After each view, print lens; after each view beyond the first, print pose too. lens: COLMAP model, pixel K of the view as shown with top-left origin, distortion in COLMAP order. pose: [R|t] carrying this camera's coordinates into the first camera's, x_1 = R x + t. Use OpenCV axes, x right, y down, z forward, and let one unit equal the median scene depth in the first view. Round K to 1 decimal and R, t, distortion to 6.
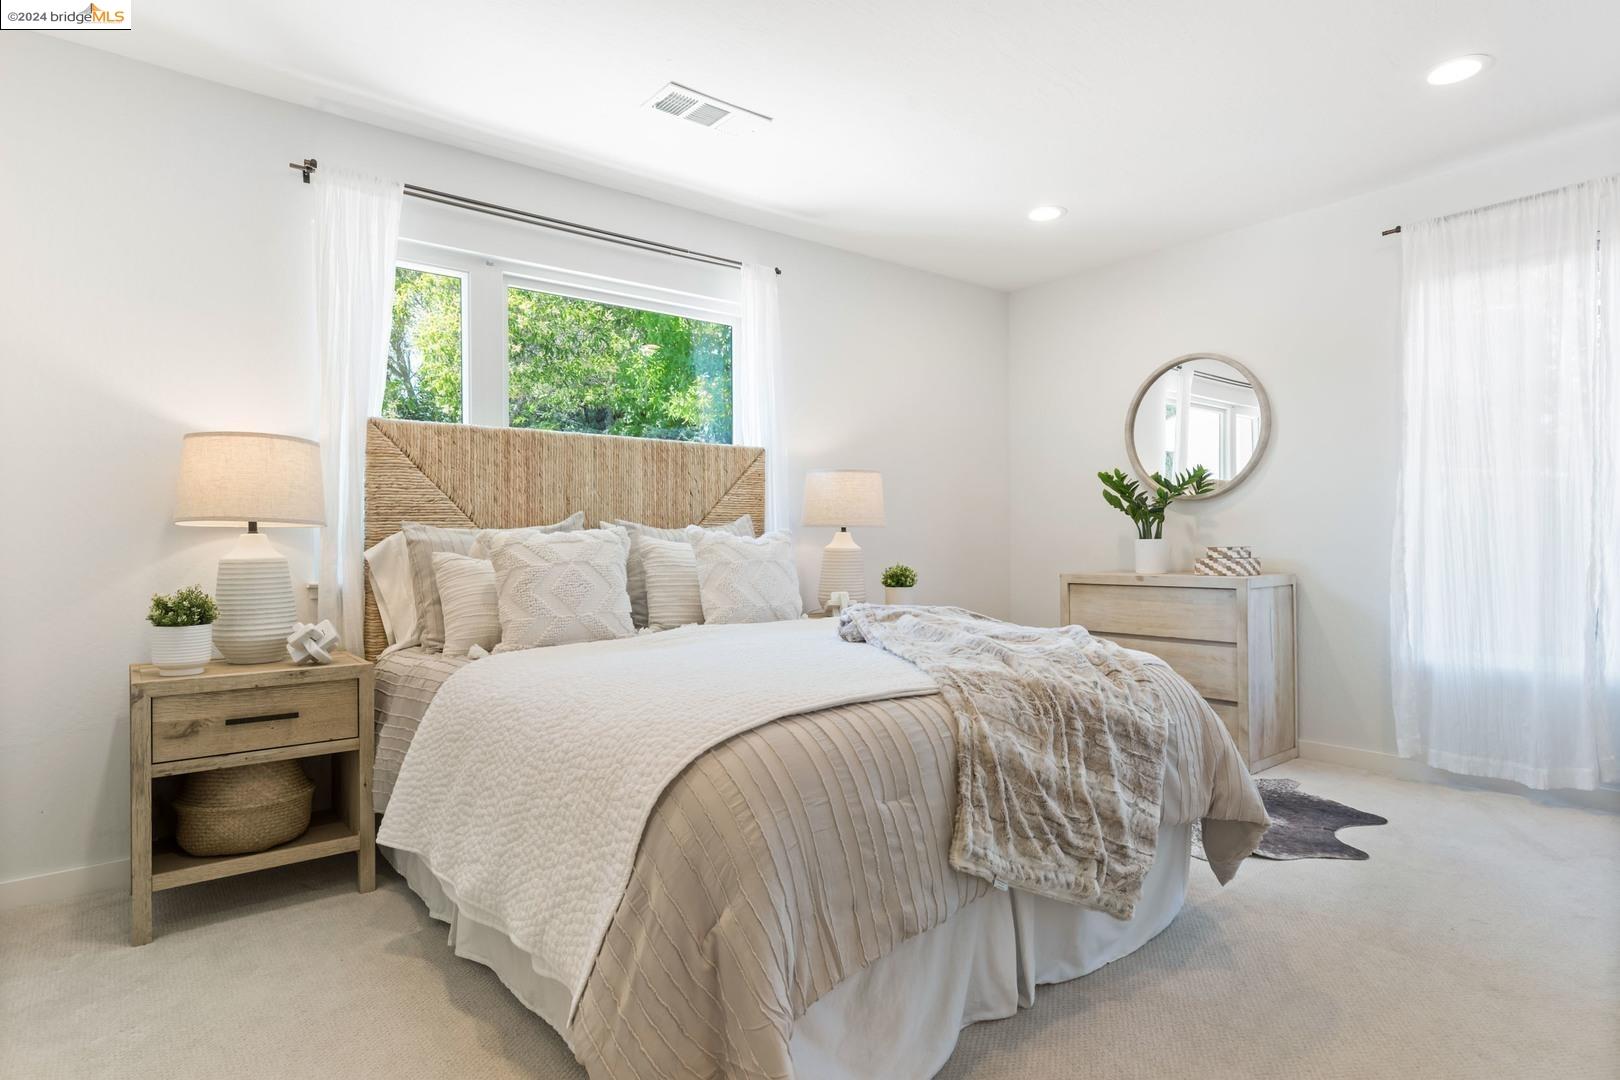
lens RADIAL K [[850.2, 0, 817.6], [0, 850.2, 534.5], [0, 0, 1]] dist [-0.001216, -0.000329]
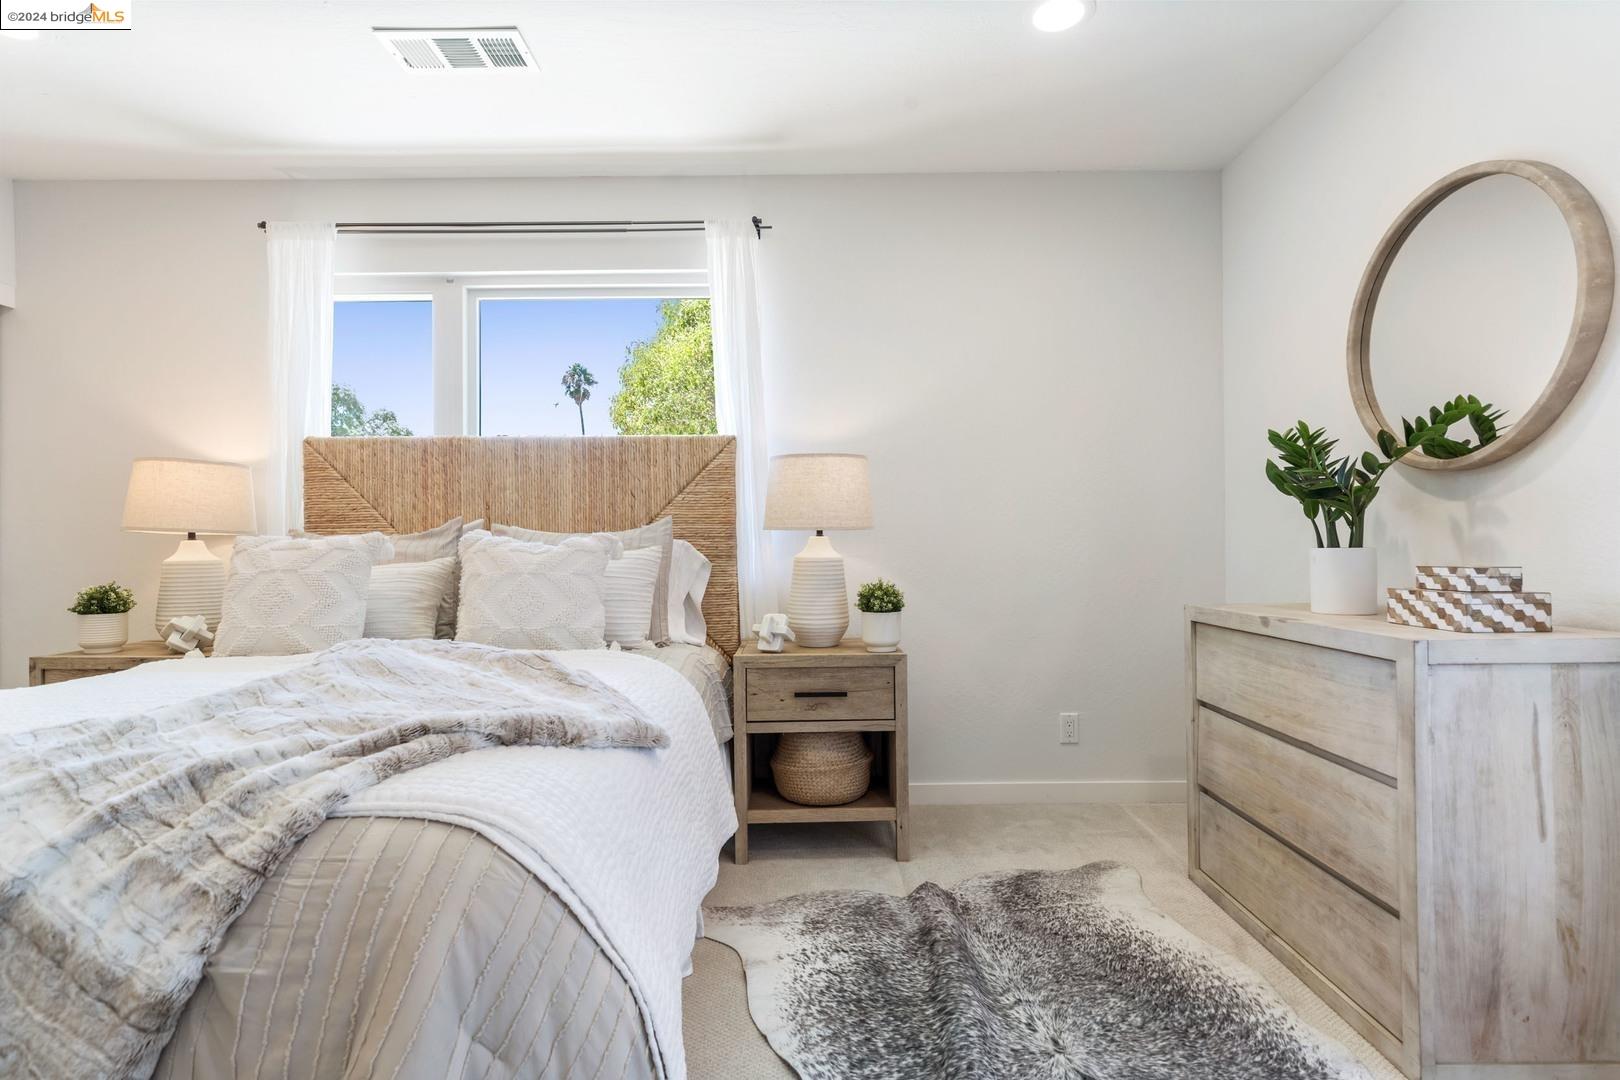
lens RADIAL K [[846.5, 0, 793.0], [0, 846.5, 513.1], [0, 0, 1]] dist [0.033502, -0.000564]
pose [[0.760734, -0.020754, -0.648732, 0.534804], [0.002451, 0.999573, -0.029104, -0.001811], [0.649060, 0.020550, 0.760460, 0.423823]]
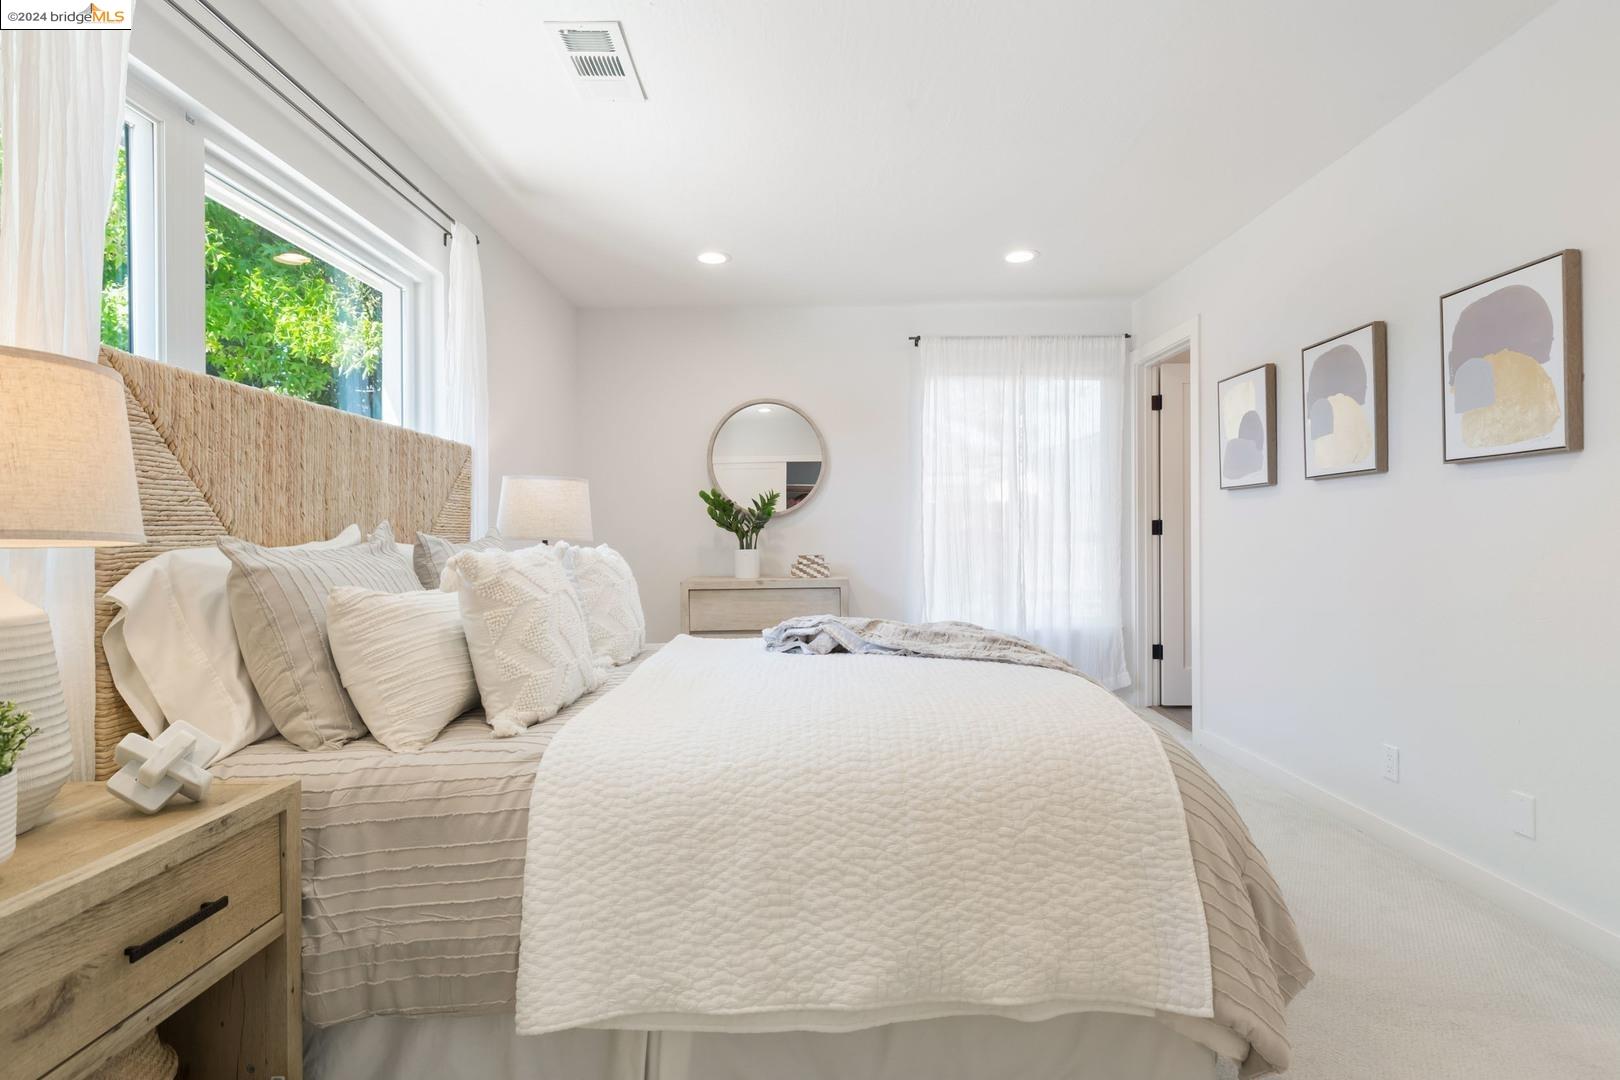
lens RADIAL K [[803.7, 0, 792.8], [0, 803.7, 534.0], [0, 0, 1]] dist [-0.002214, -0.000476]
pose [[0.647354, 0.005314, 0.762171, -0.479730], [-0.001097, 0.999981, -0.006040, -0.010404], [-0.762188, 0.003074, 0.647348, 0.249273]]
